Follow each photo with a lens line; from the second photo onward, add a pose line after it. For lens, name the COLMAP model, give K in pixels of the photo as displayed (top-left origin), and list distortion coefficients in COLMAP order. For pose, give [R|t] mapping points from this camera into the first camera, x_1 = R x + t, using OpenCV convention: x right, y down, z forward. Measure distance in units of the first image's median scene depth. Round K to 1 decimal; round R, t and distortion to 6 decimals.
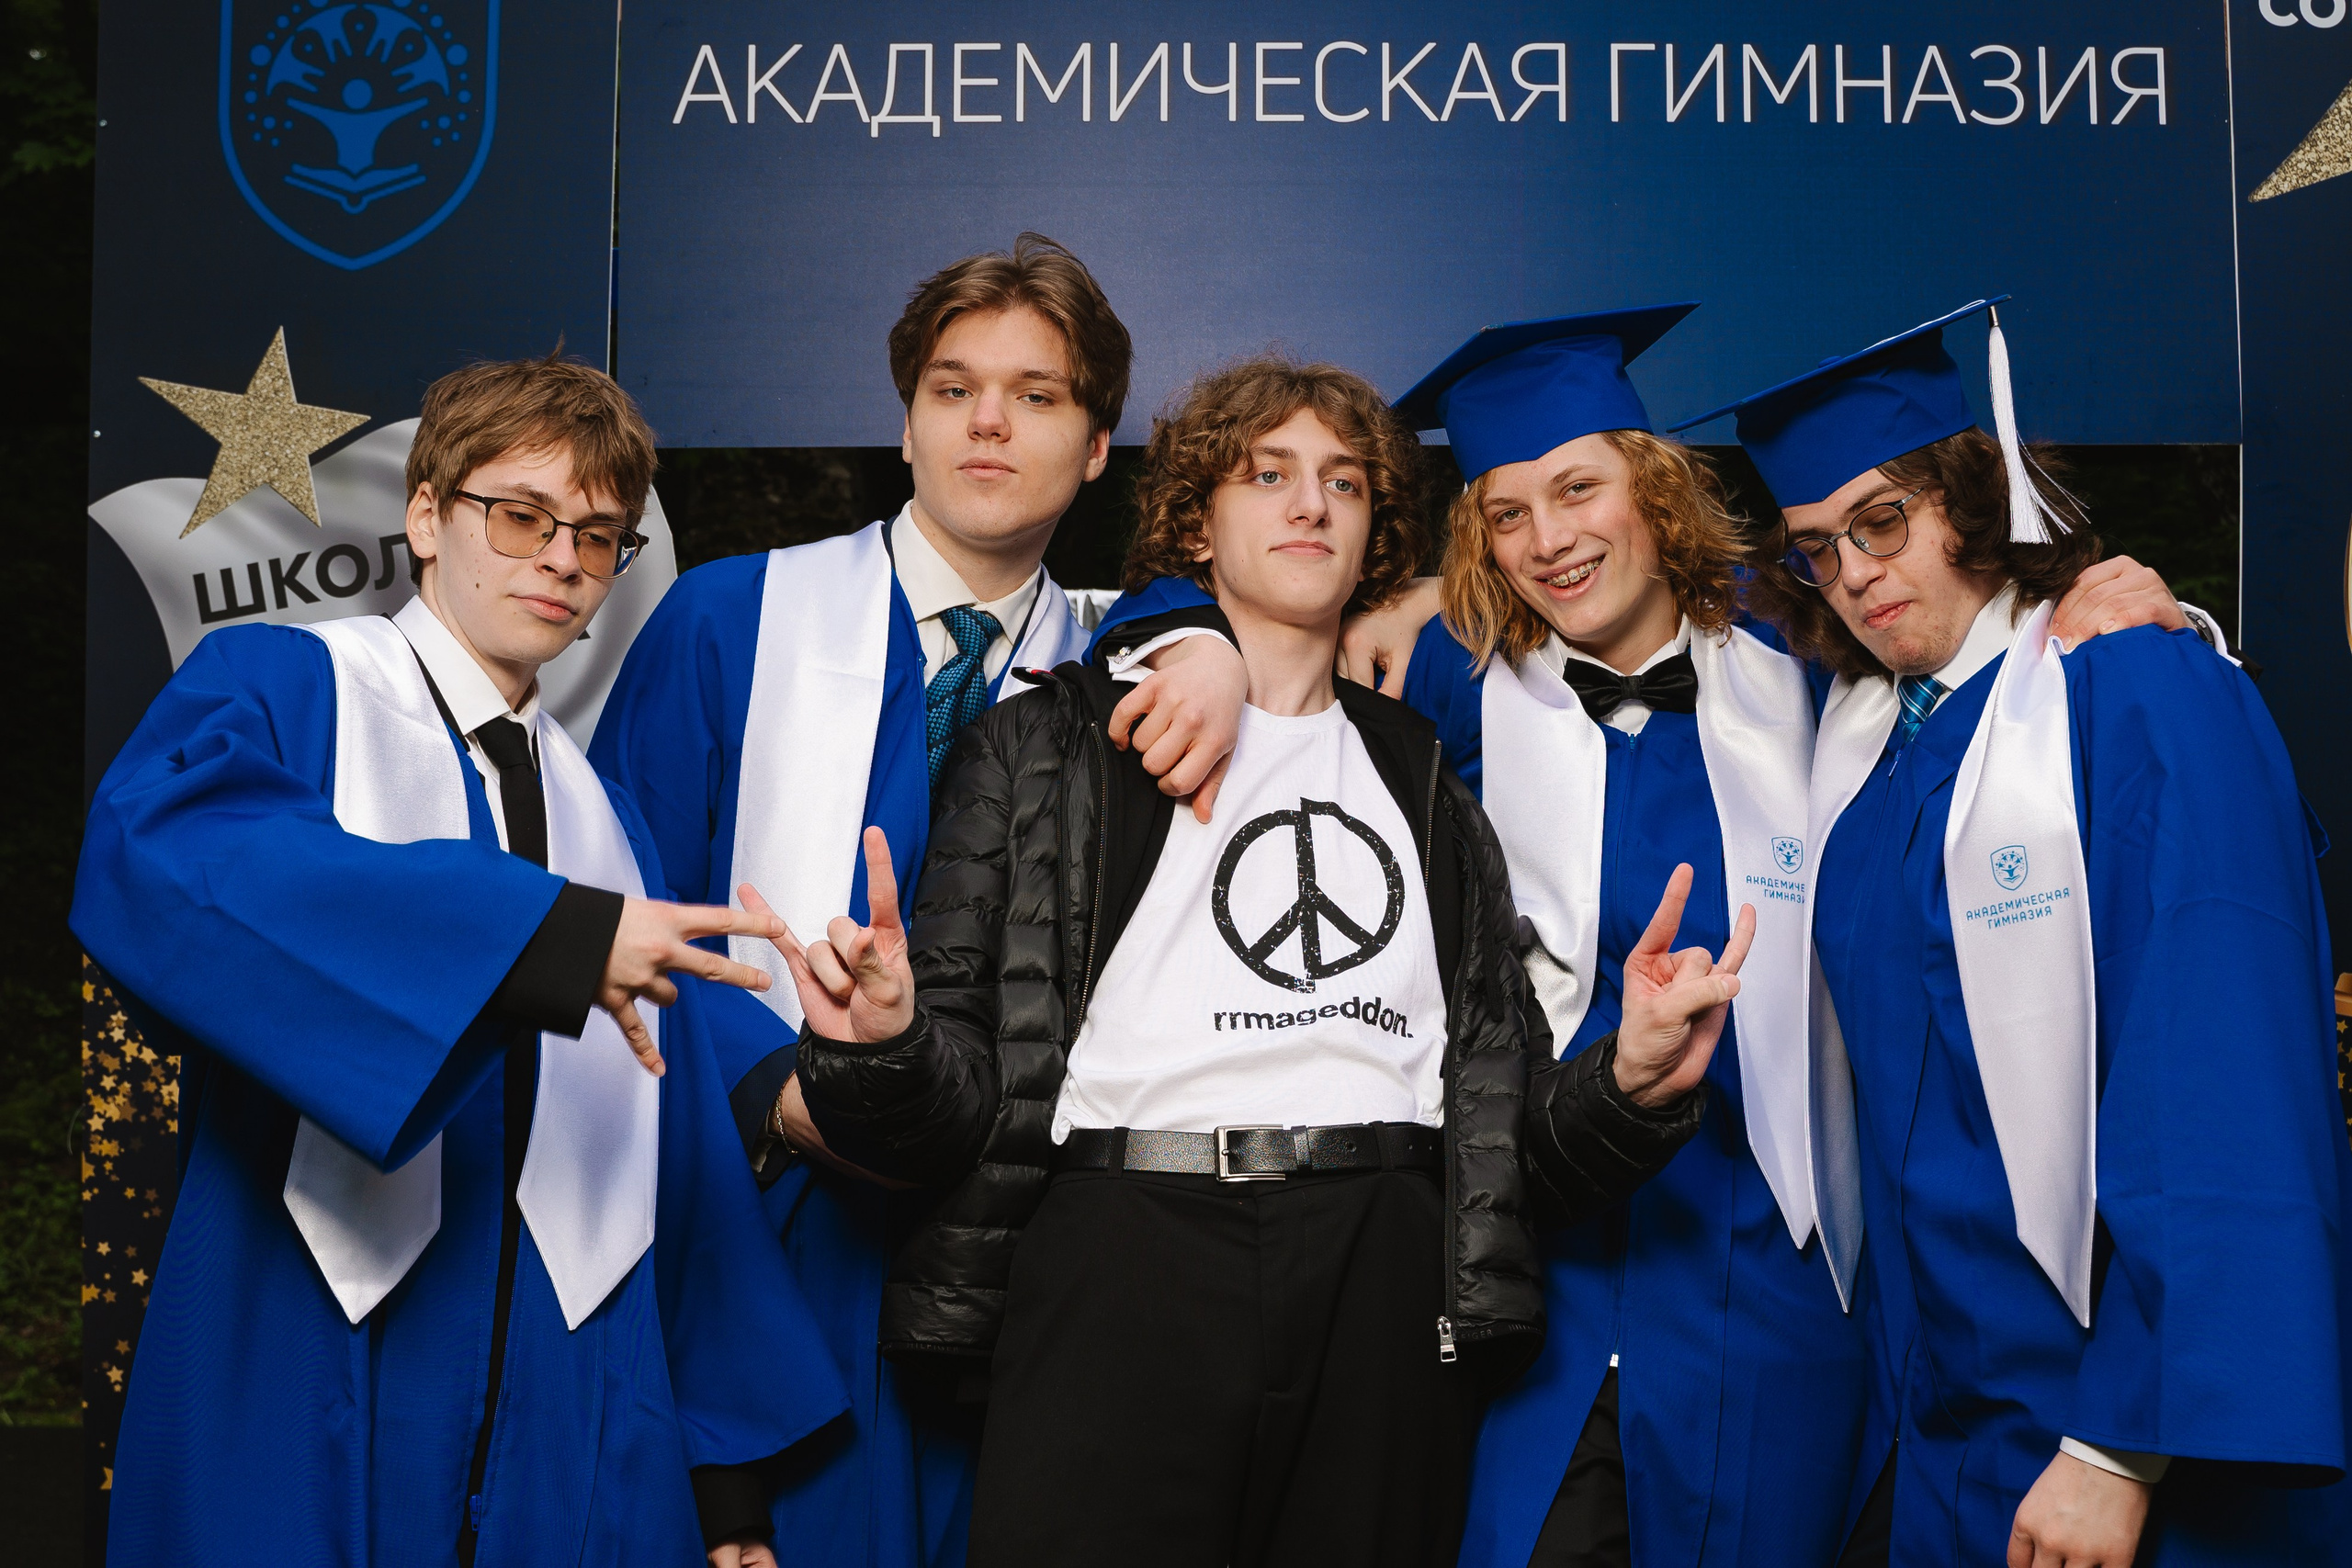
lens RADIAL K [[2757.4, 0, 1191.6], [0, 2757.4, 813.7], [0, 0, 1]] dist [-0.081929, 0.000000]
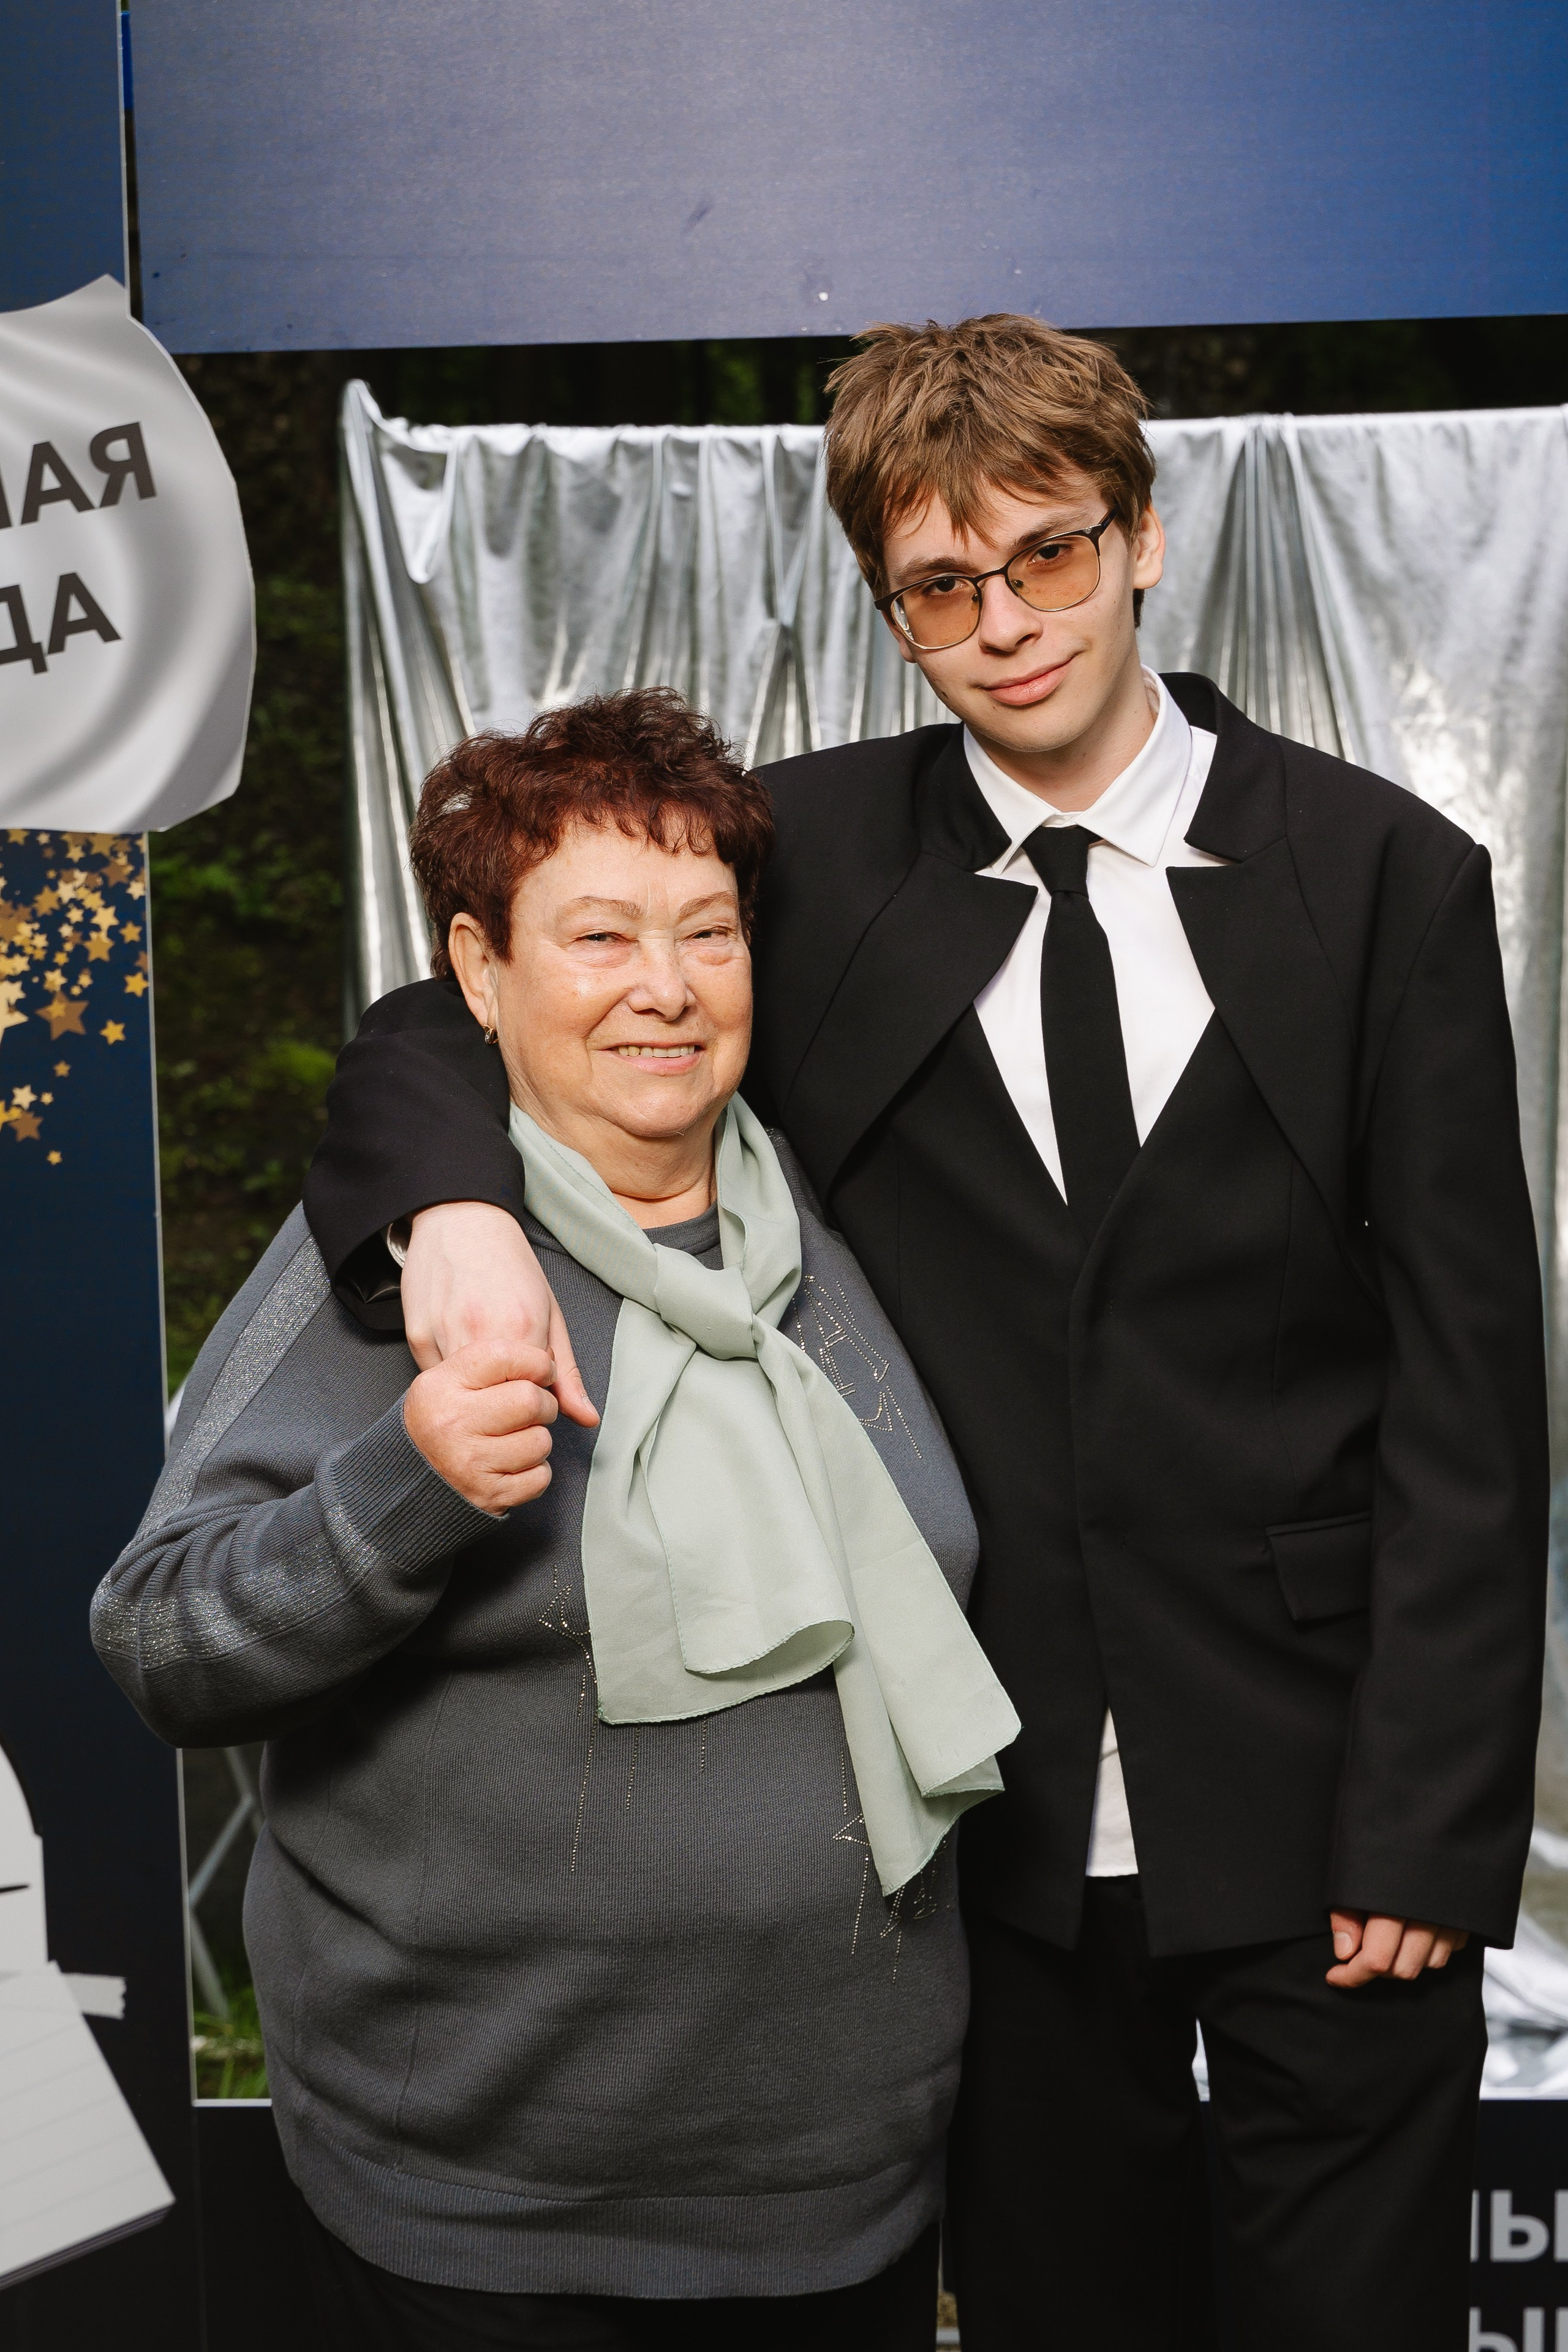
lens RADIAL K [[4437.7, 0, 761.5], [0, 4437.7, 1176.9], [0, 0, 1]] dist [0.039036, 0.000000]
pose [[0.999604, -0.026972, -0.008021, -0.054480], [0.027881, 0.987894, 0.152606, -0.096320], [0.003808, -0.152770, 0.988254, -0.112939]]
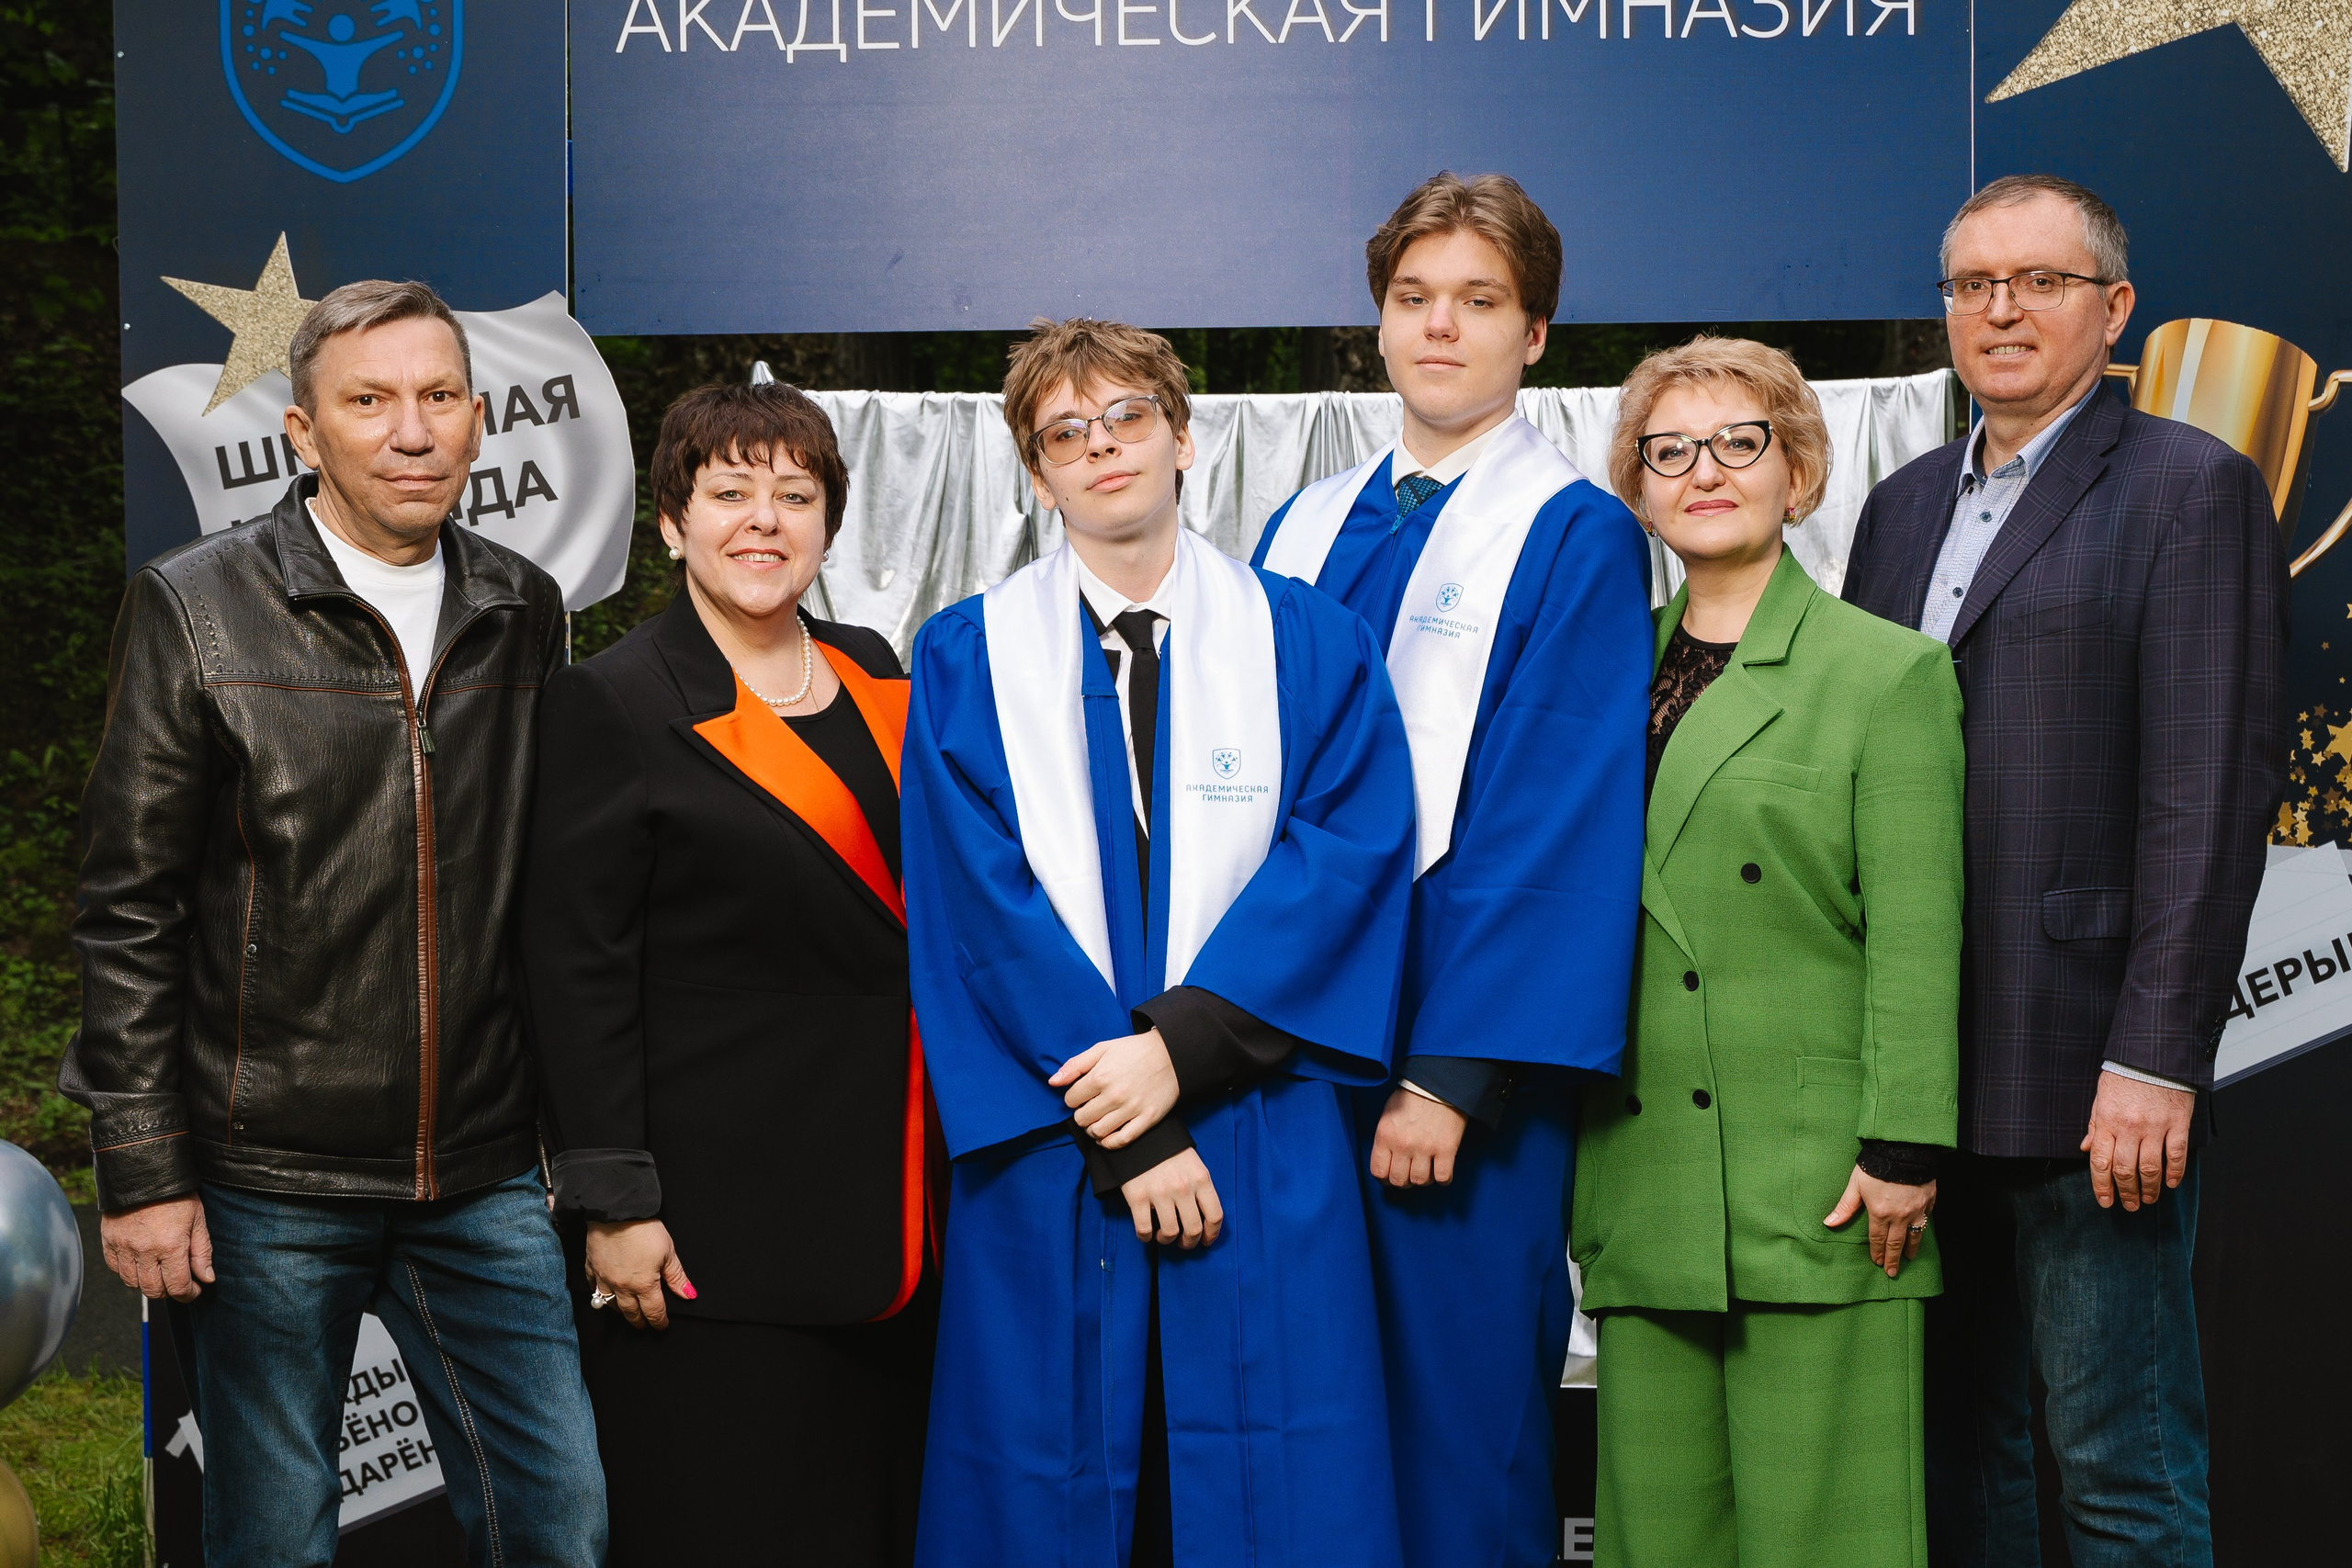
lens RADIAL K [[3495.1, 0, 1216.7], [0, 3495.1, 771.3], [0, 0, 1]] dist [-0.038695, 0.000000]
pose [[0.999601, -0.008527, -0.026917, 0.101680], [0.010762, 0.996405, 0.084027, -0.070741], [0.026103, -0.084283, 0.996100, -0.488698]]
